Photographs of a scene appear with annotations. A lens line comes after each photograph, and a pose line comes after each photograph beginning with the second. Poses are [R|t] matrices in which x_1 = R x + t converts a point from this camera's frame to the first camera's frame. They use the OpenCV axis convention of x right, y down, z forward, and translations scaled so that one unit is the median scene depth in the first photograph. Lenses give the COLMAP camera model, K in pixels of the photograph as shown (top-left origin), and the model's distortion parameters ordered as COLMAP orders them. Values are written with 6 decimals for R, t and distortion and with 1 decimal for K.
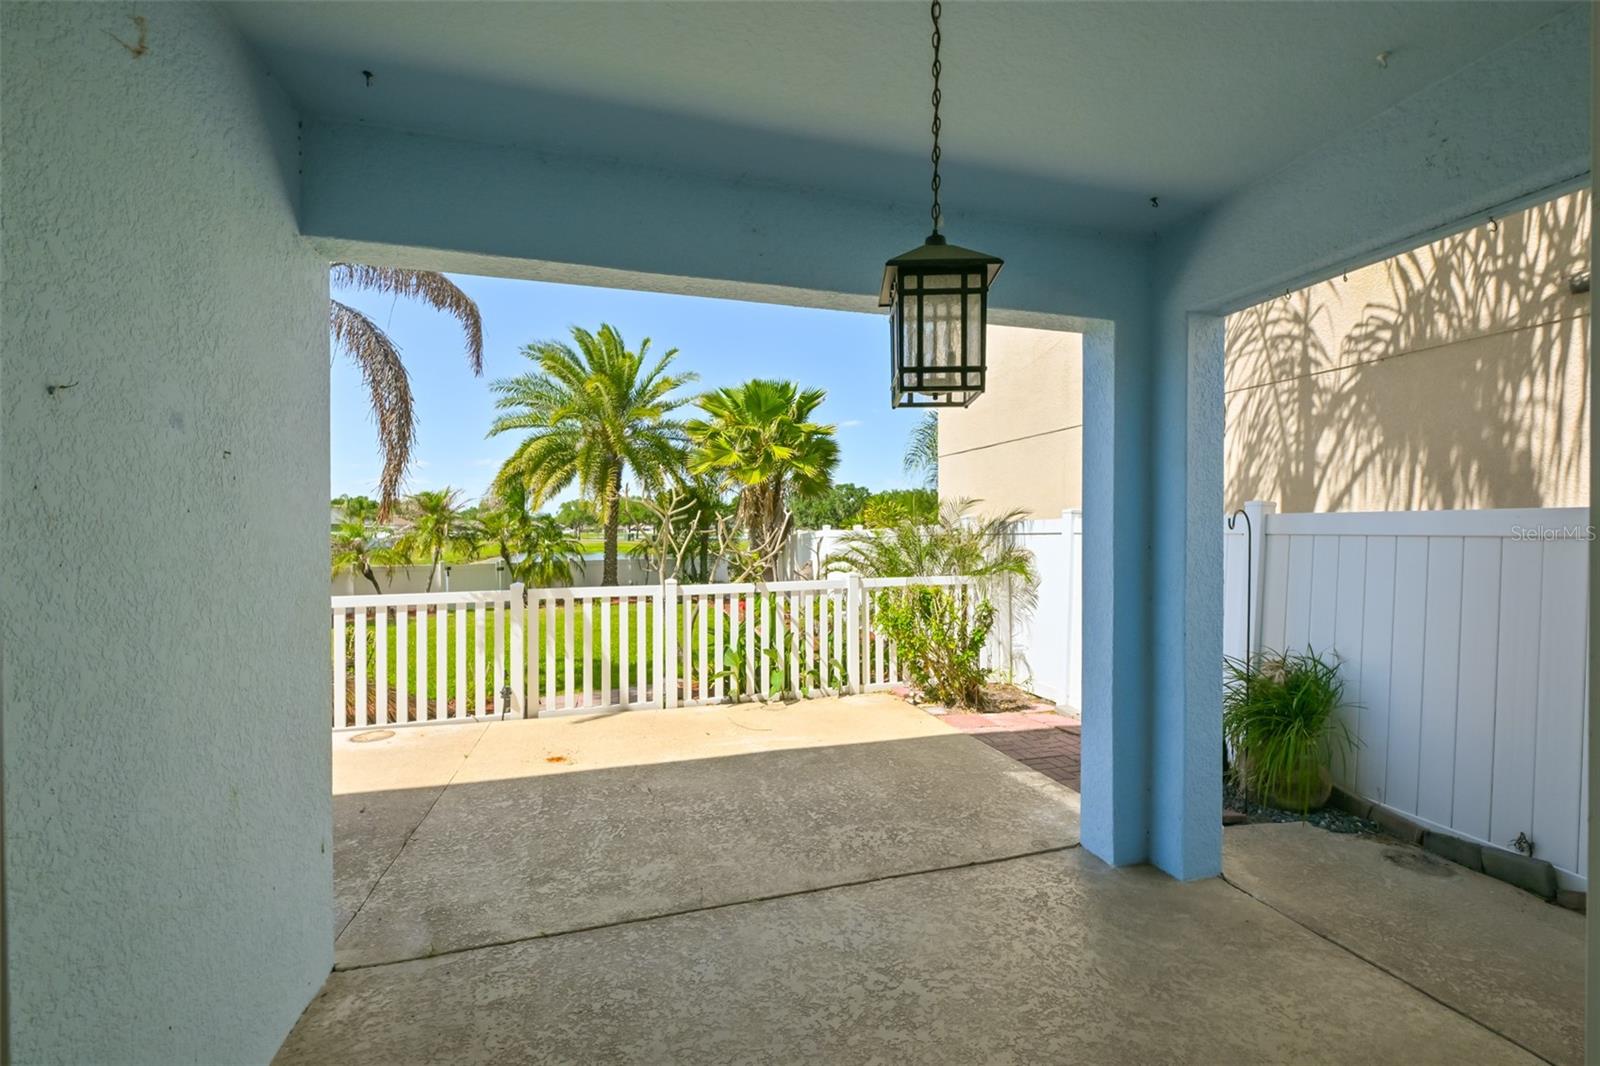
lens RADIAL K [[652.3, 0, 800.0], [0, 652.3, 533.0], [0, 0, 1]] dist [-0.000224, -0.000025]
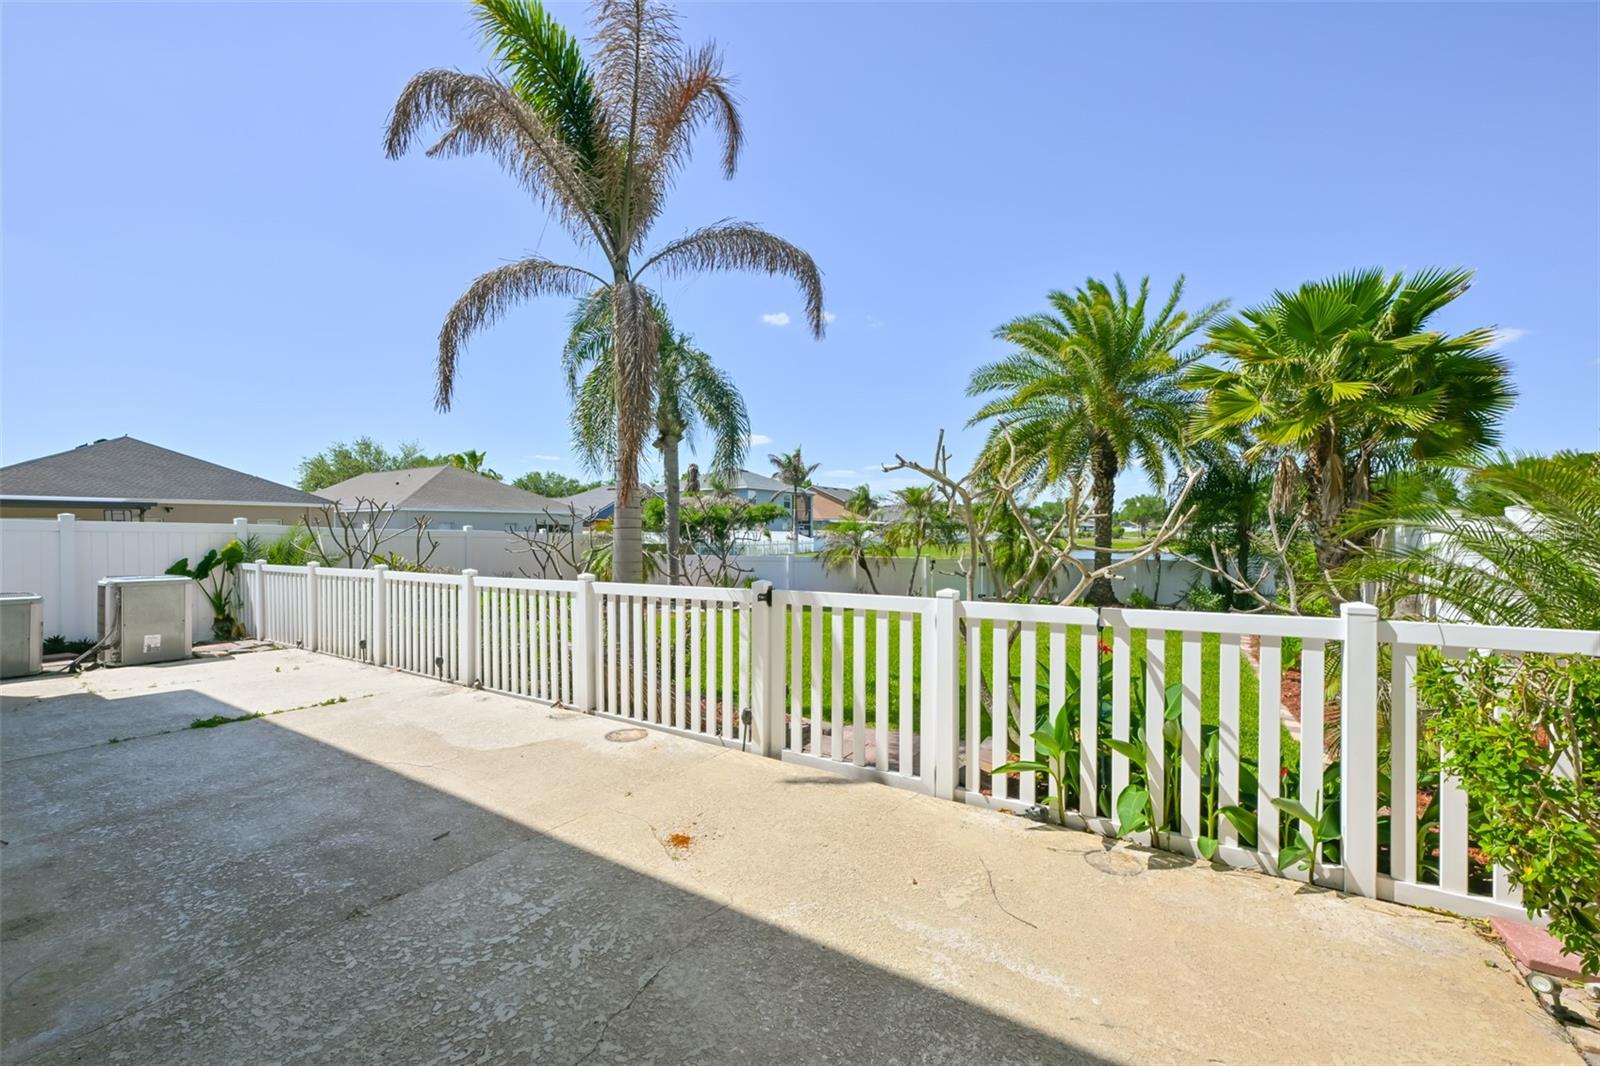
lens RADIAL K [[630.0, 0, 799.3], [0, 630.0, 539.6], [0, 0, 1]] dist [0.000035, 0.000403]
pose [[0.664756, 0.013119, -0.746946, 0.168706], [-0.002774, 0.999882, 0.015092, 0.015614], [0.747056, -0.007961, 0.664714, 0.543025]]
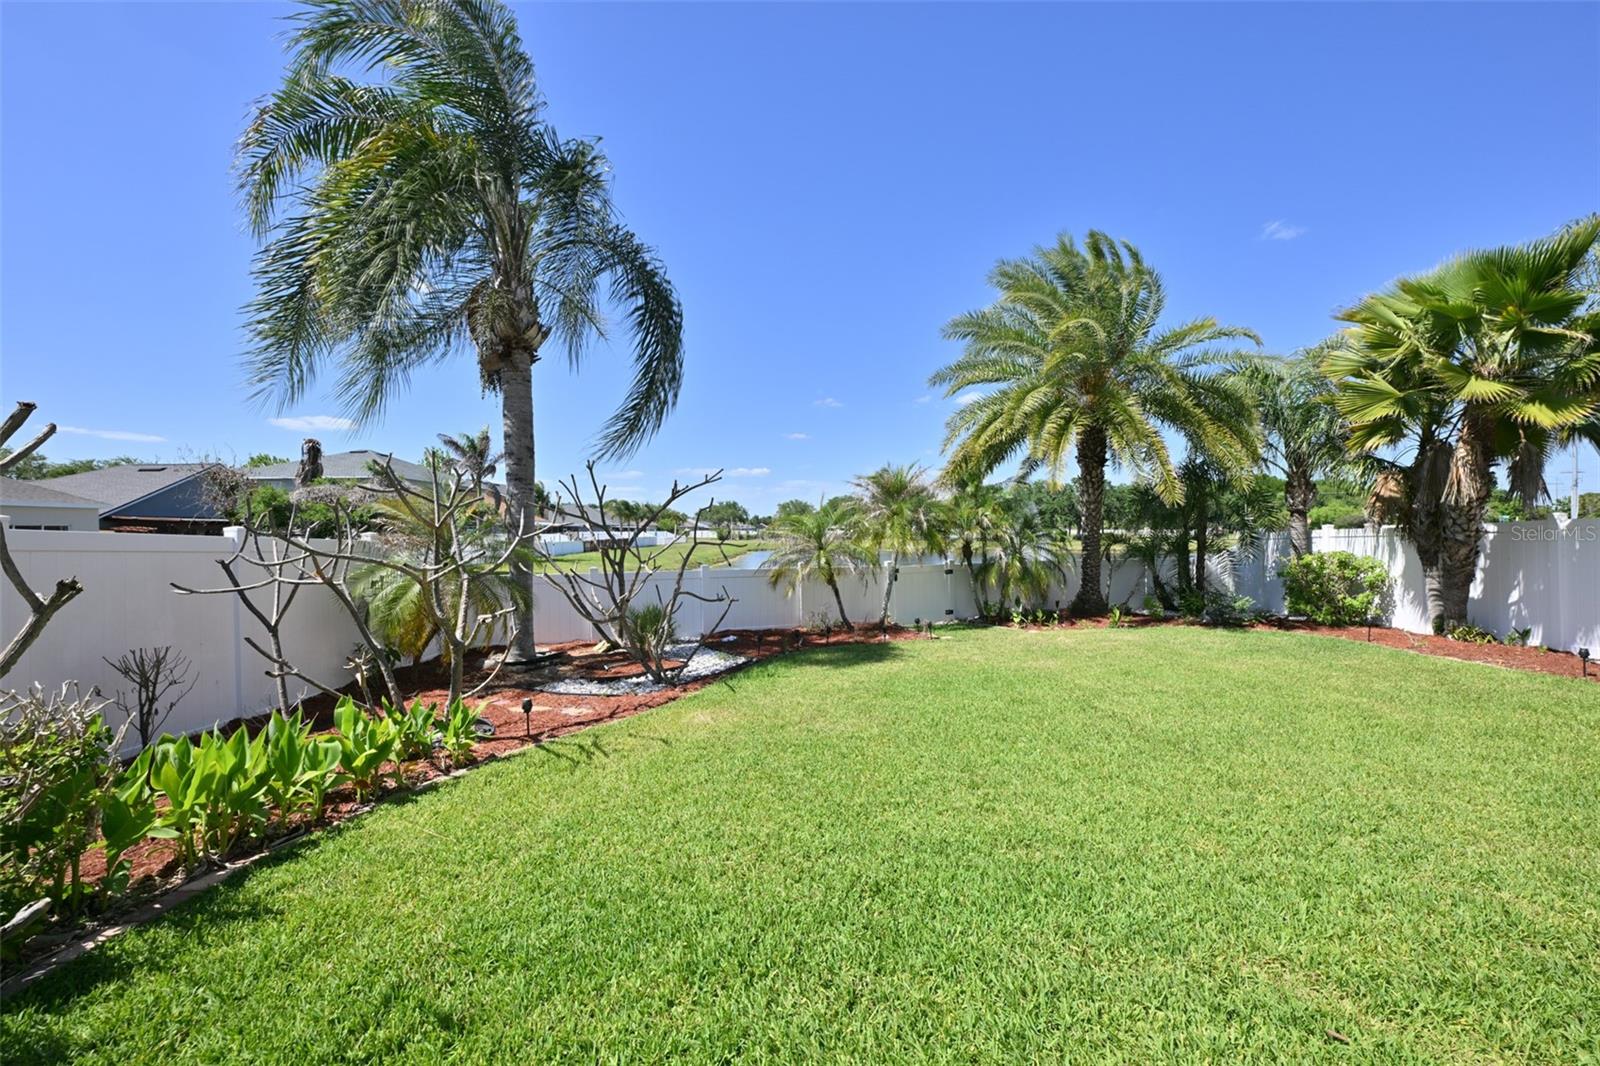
lens RADIAL K [[619.7, 0, 823.3], [0, 619.7, 533.7], [0, 0, 1]] dist [0.014645, 0.000220]
pose [[0.961408, 0.003498, -0.275104, -1.141446], [-0.003448, 0.999994, 0.000665, 0.030167], [0.275104, 0.000309, 0.961414, 0.740076]]
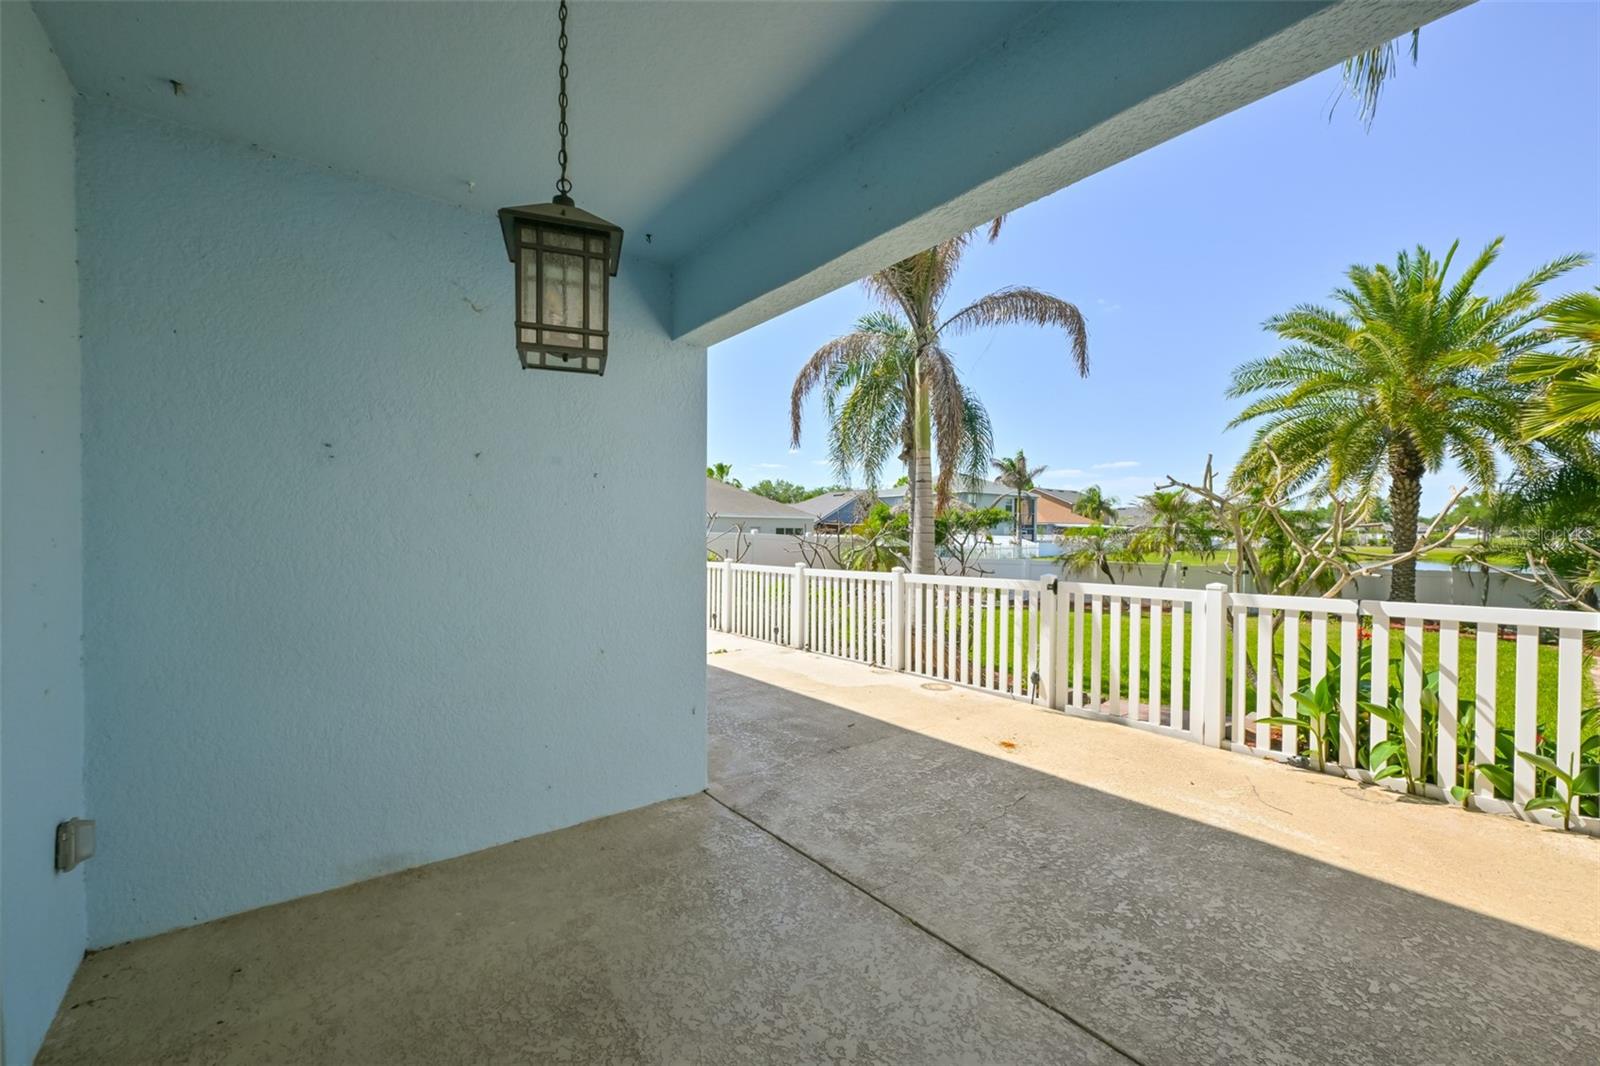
lens RADIAL K [[630.0, 0, 799.3], [0, 630.0, 539.6], [0, 0, 1]] dist [0.000035, 0.000403]
pose [[0.385572, 0.013761, -0.922575, 0.338553], [-0.008330, 0.999900, 0.011433, 0.013671], [0.922640, 0.003277, 0.385648, 0.262145]]
